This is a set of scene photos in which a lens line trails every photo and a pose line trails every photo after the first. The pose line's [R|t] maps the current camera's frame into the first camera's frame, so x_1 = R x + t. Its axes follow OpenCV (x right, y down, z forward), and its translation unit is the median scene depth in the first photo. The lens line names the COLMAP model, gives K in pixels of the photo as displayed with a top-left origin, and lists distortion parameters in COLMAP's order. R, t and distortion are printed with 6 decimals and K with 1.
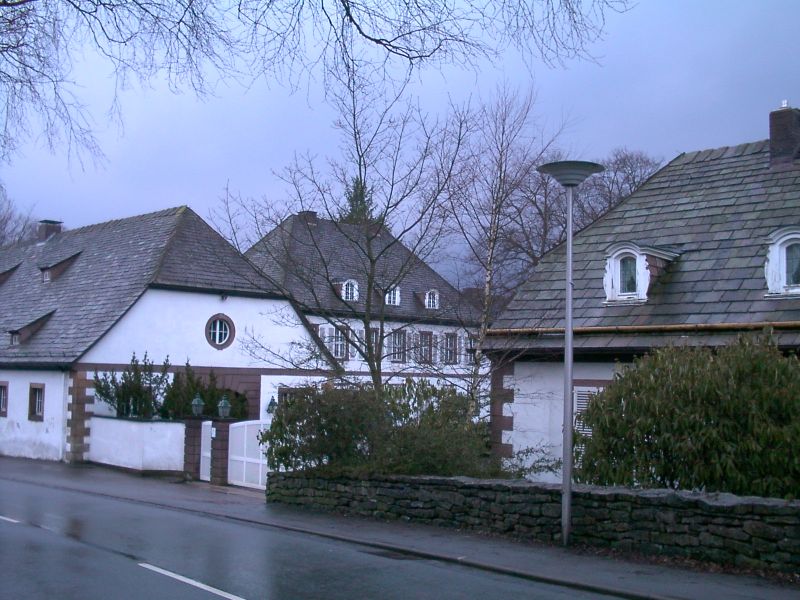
lens RADIAL K [[937.9, 0, 400.0], [0, 937.9, 300.0], [0, 0, 1]] dist [-0.078936, 0.011025]
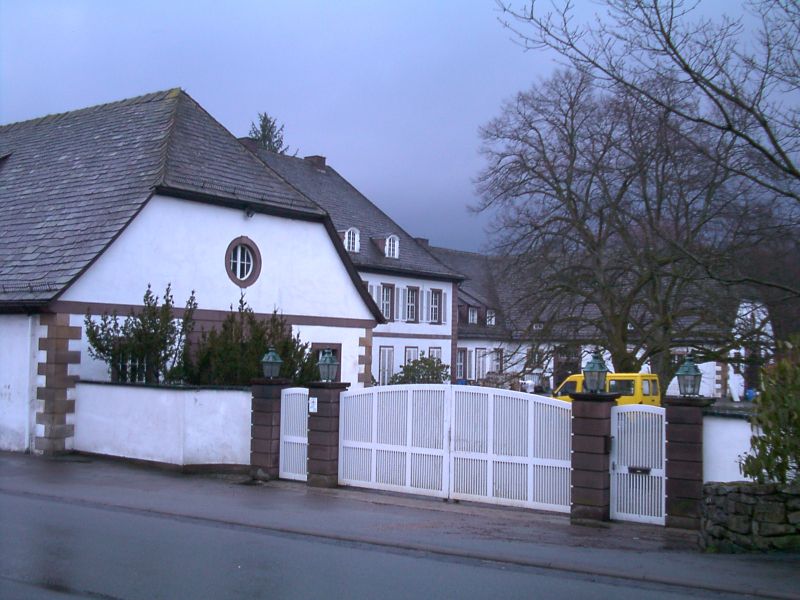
lens RADIAL K [[937.9, 0, 400.0], [0, 937.9, 300.0], [0, 0, 1]] dist [-0.078936, 0.011025]
pose [[0.984234, 0.008646, 0.176659, -0.224396], [-0.014376, 0.999410, 0.031179, 0.043245], [-0.176285, -0.033227, 0.983778, 0.317901]]
